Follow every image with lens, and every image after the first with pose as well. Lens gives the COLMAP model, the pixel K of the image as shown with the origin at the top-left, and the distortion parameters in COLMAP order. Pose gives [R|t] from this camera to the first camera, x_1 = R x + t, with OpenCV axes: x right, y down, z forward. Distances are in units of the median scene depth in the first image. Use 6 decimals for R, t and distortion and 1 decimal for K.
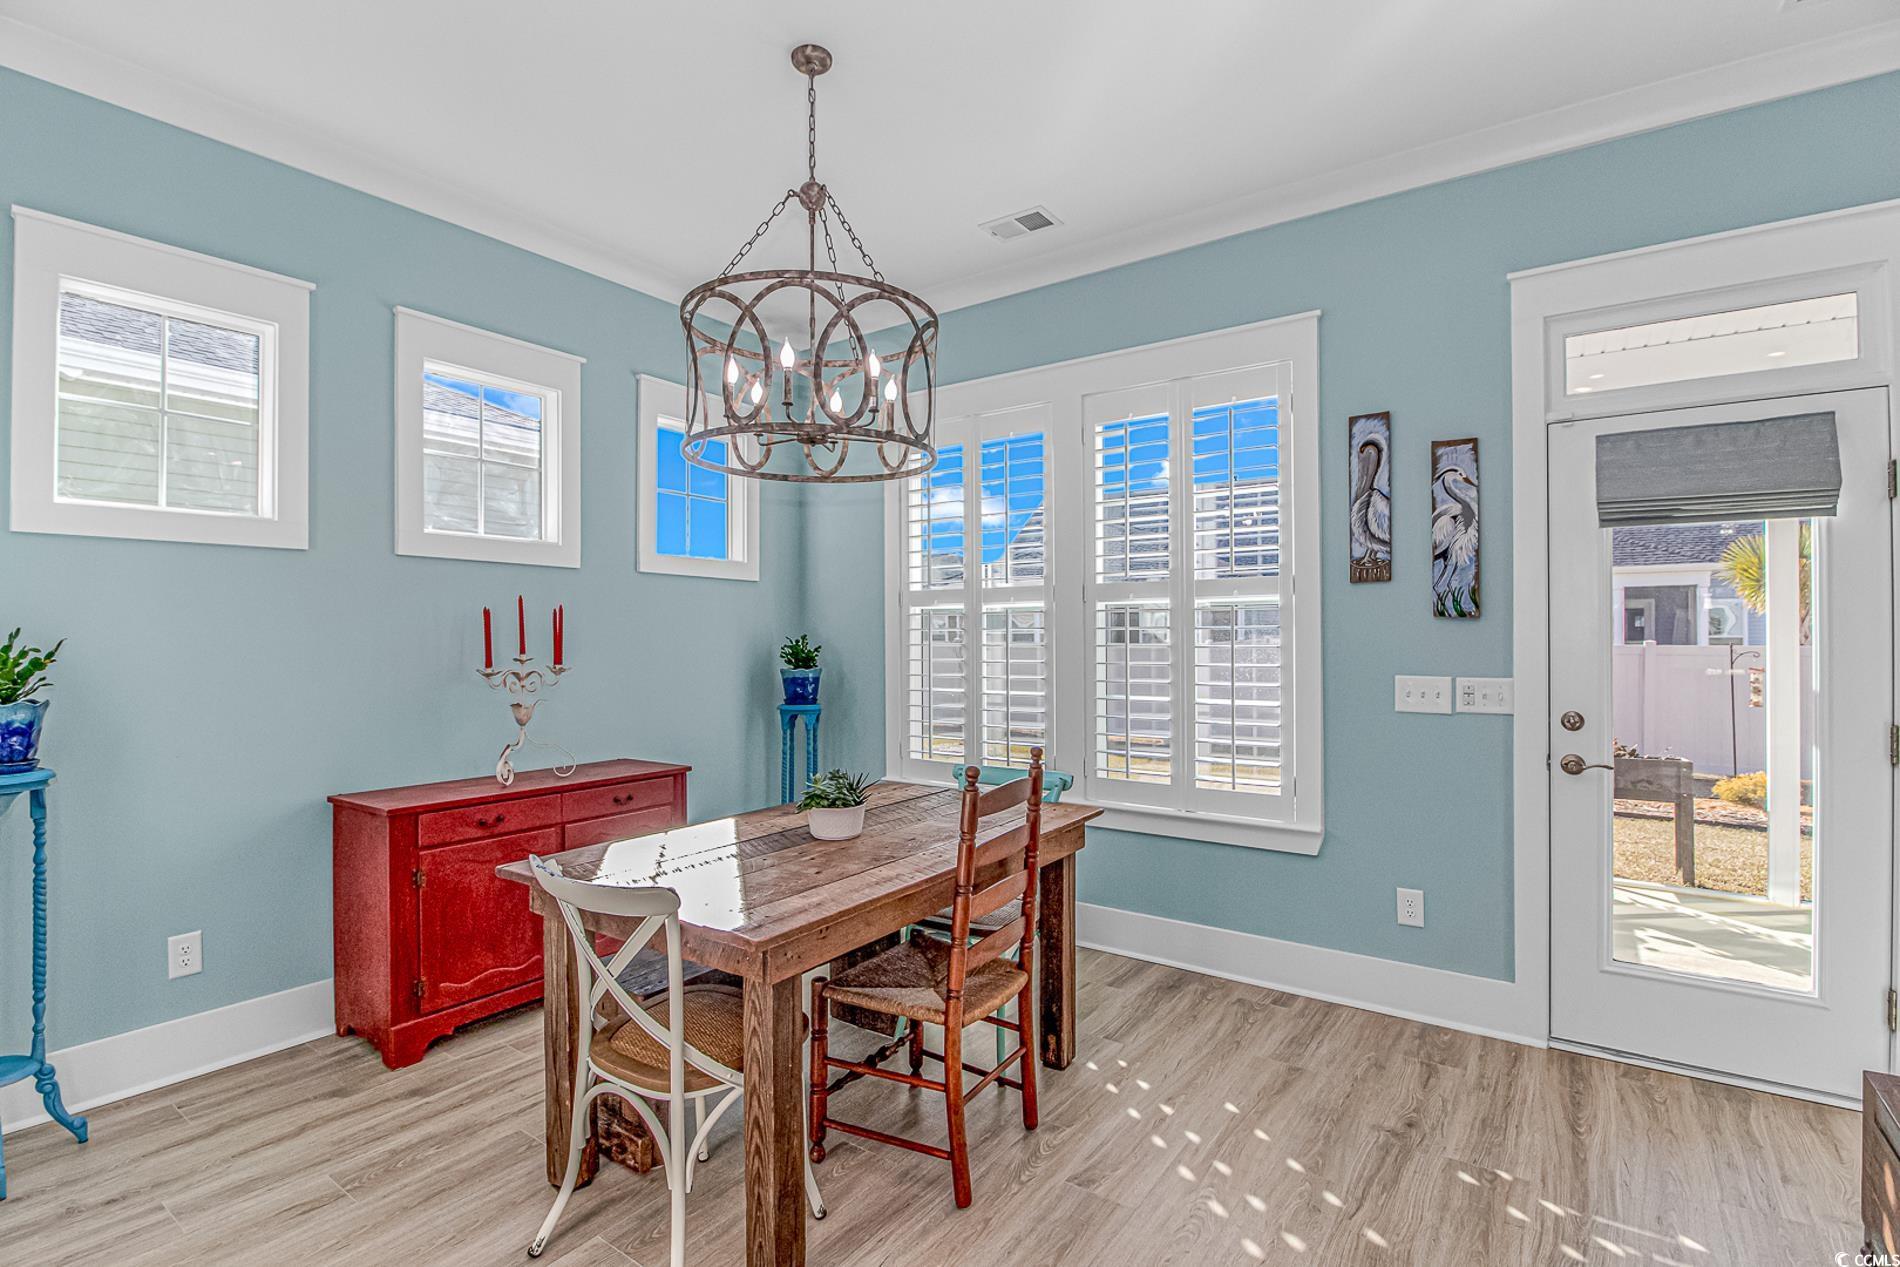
lens RADIAL K [[888.0, 0, 938.2], [0, 888.0, 626.5], [0, 0, 1]] dist [-0.003439, -0.010195]
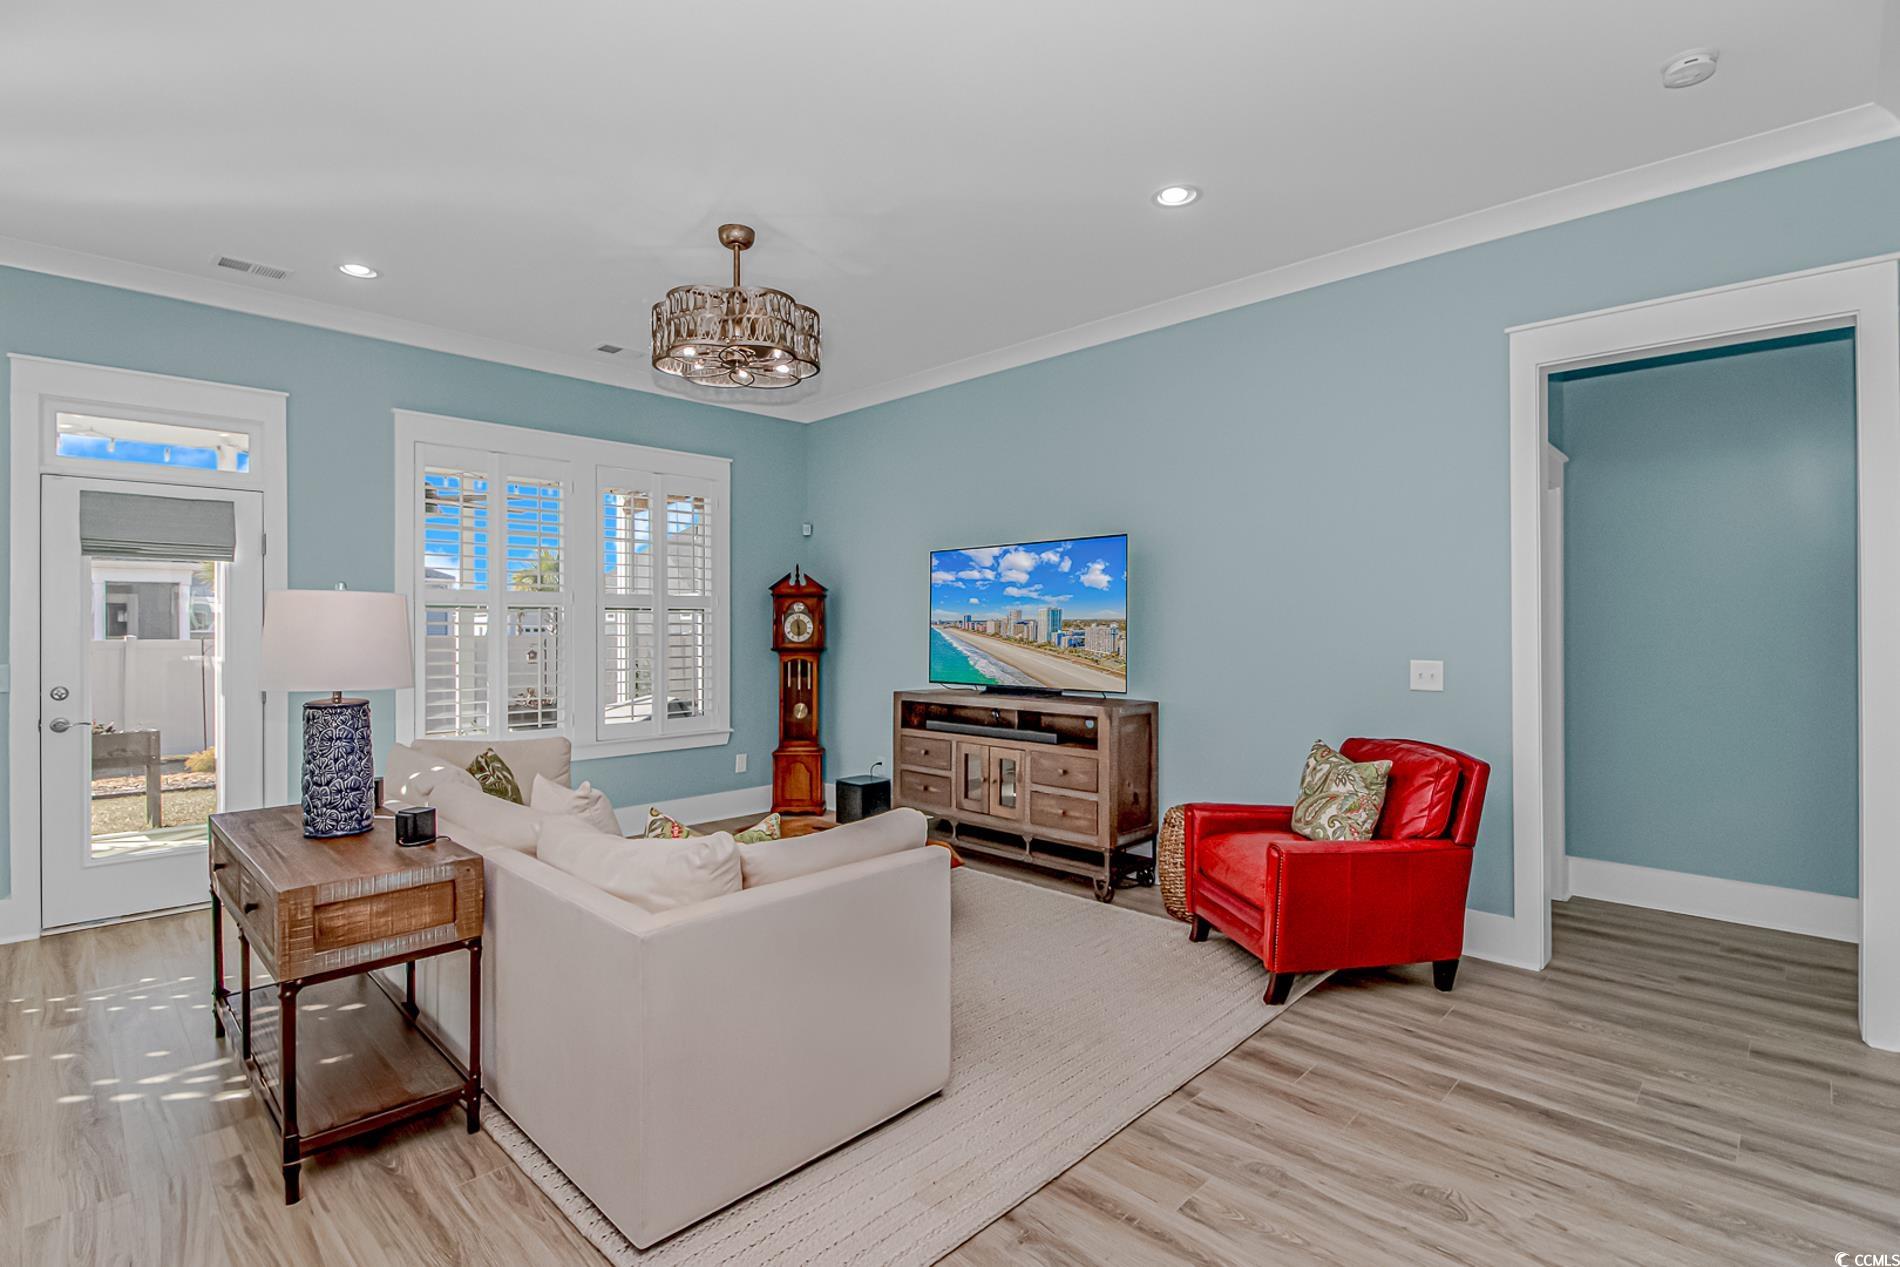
lens RADIAL K [[888.0, 0, 950.7], [0, 888.0, 631.1], [0, 0, 1]] dist [-0.003439, -0.010195]
pose [[0.143470, -0.000966, 0.989654, -0.408119], [-0.010363, 0.999943, 0.002479, -0.007726], [-0.989600, -0.010611, 0.143452, -0.538570]]
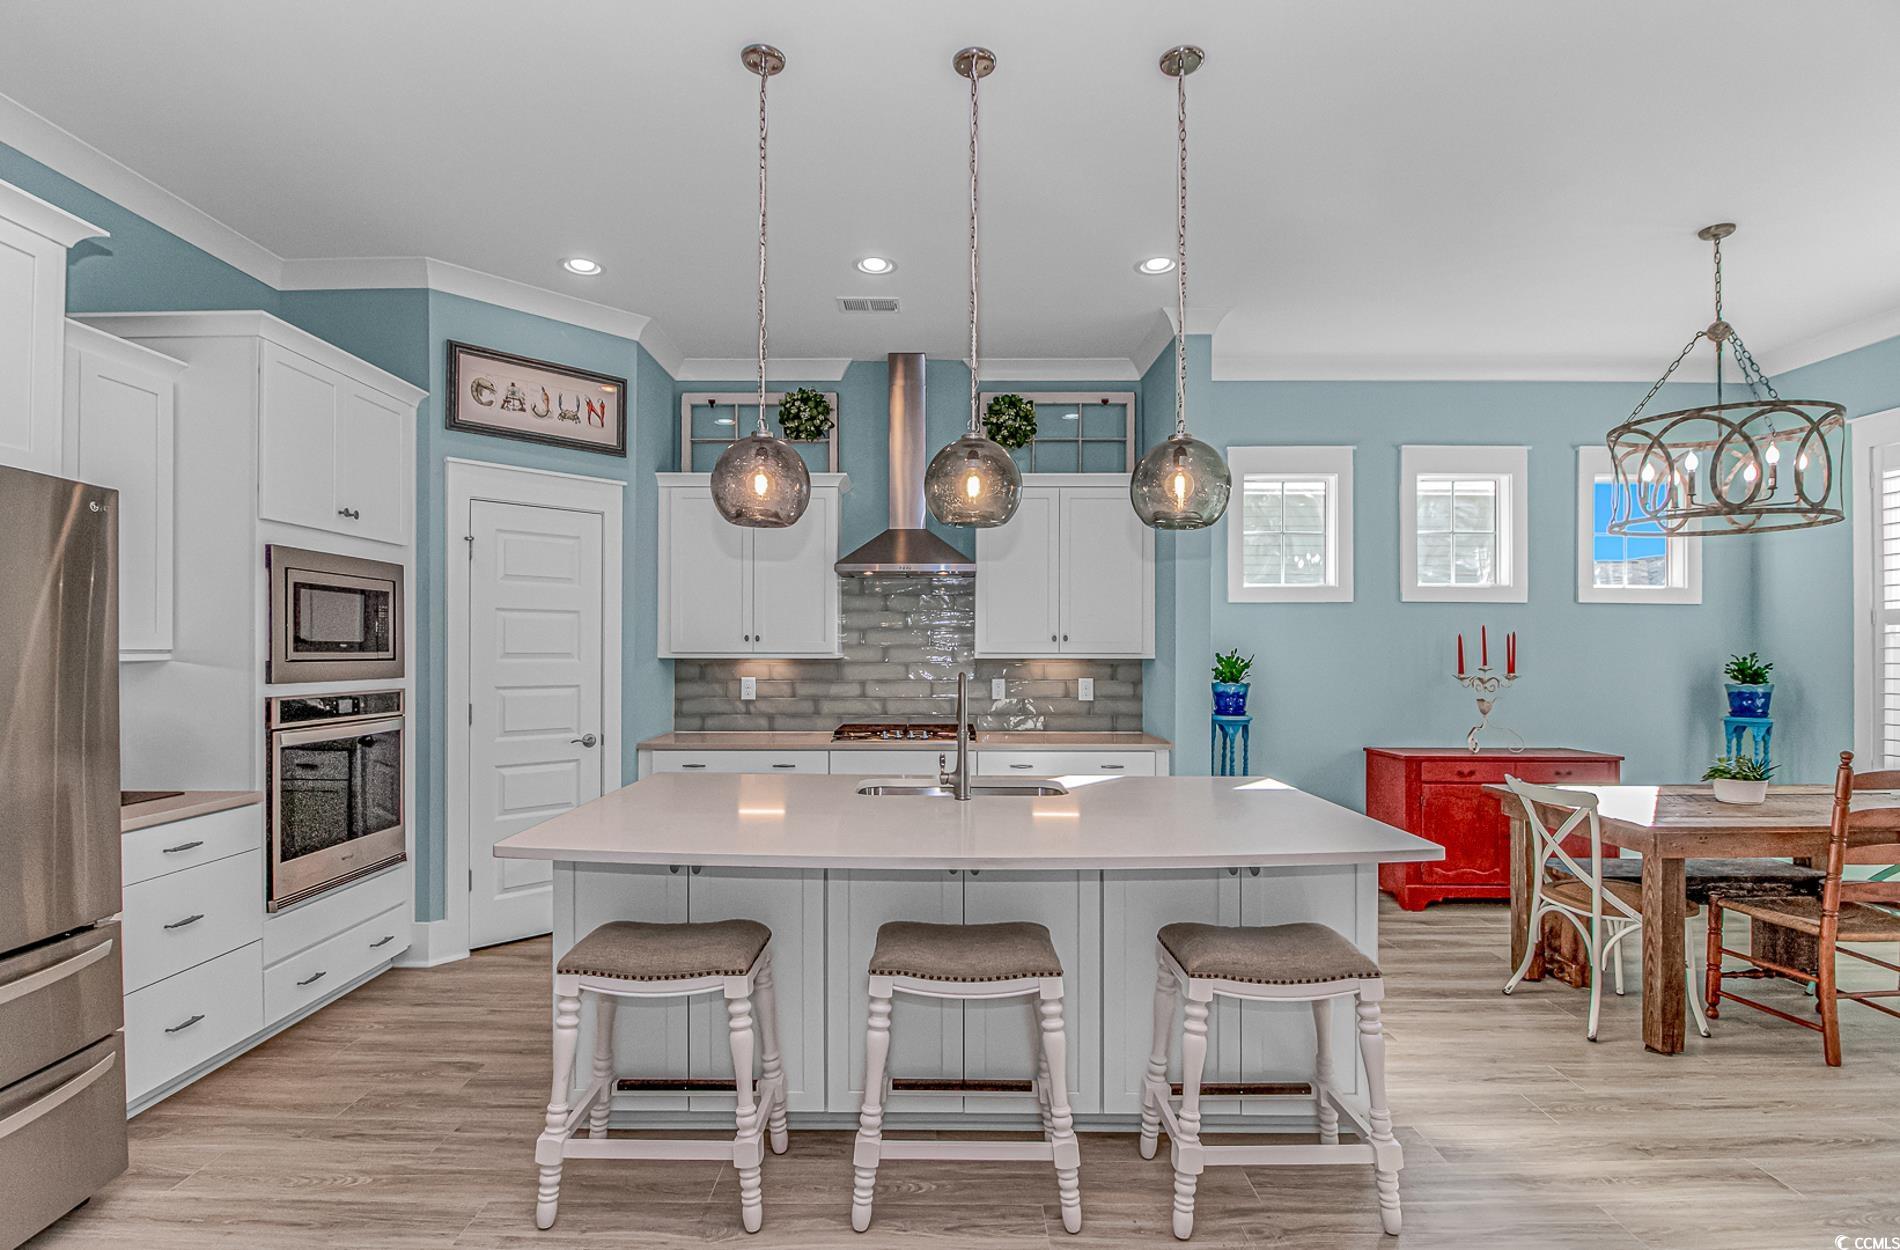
lens RADIAL K [[888.0, 0, 941.6], [0, 888.0, 650.2], [0, 0, 1]] dist [-0.003439, -0.010195]
pose [[0.577995, 0.003476, -0.816033, 0.228769], [0.006014, 0.999946, 0.008520, -0.013601], [0.816018, -0.009832, 0.577943, -0.642127]]
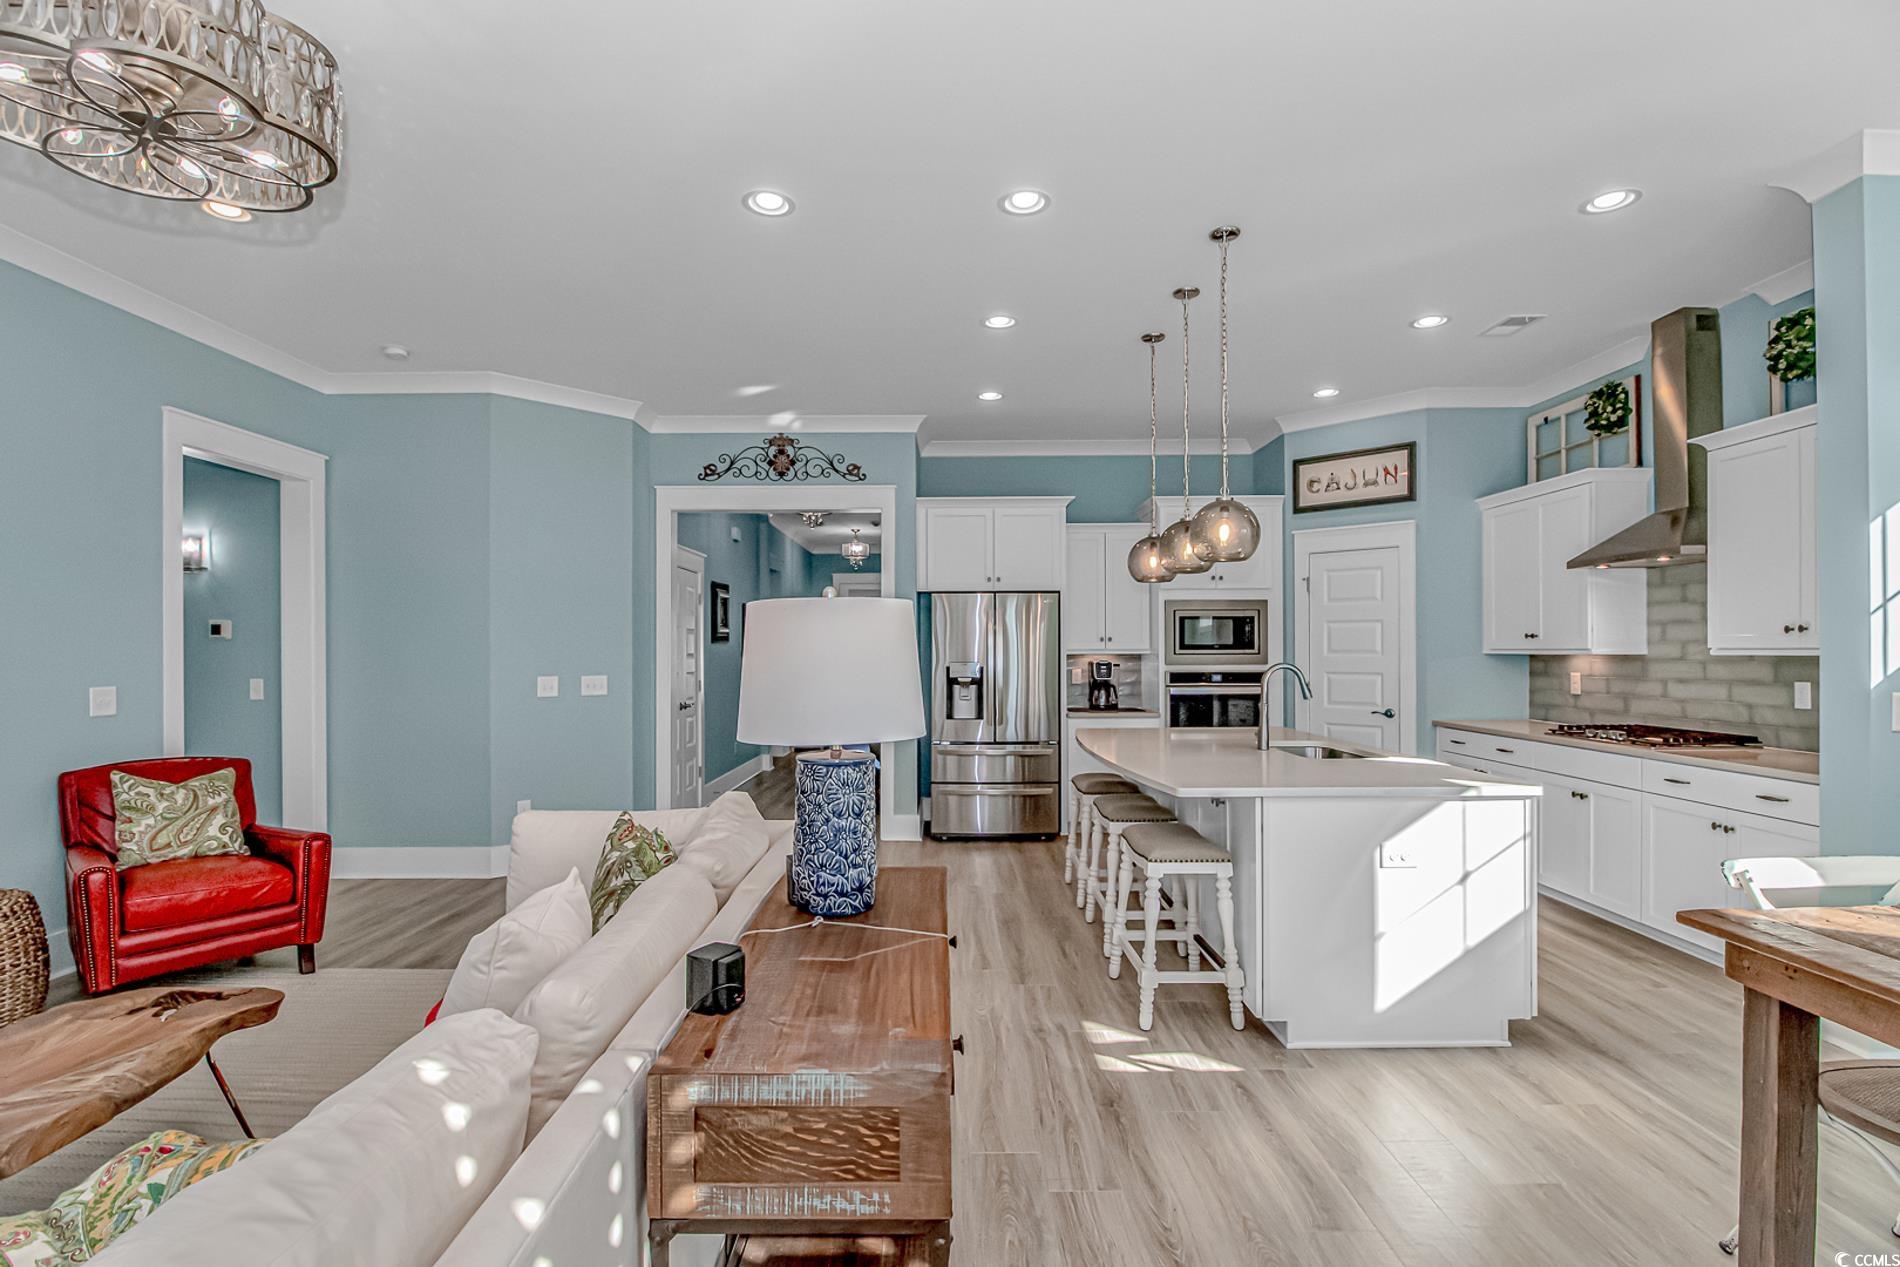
lens RADIAL K [[888.0, 0, 936.0], [0, 888.0, 643.7], [0, 0, 1]] dist [-0.003439, -0.010195]
pose [[-0.814911, 0.000576, -0.579586, 0.688852], [0.012568, 0.999782, -0.016678, 0.005957], [0.579450, -0.020876, -0.814740, 0.738414]]
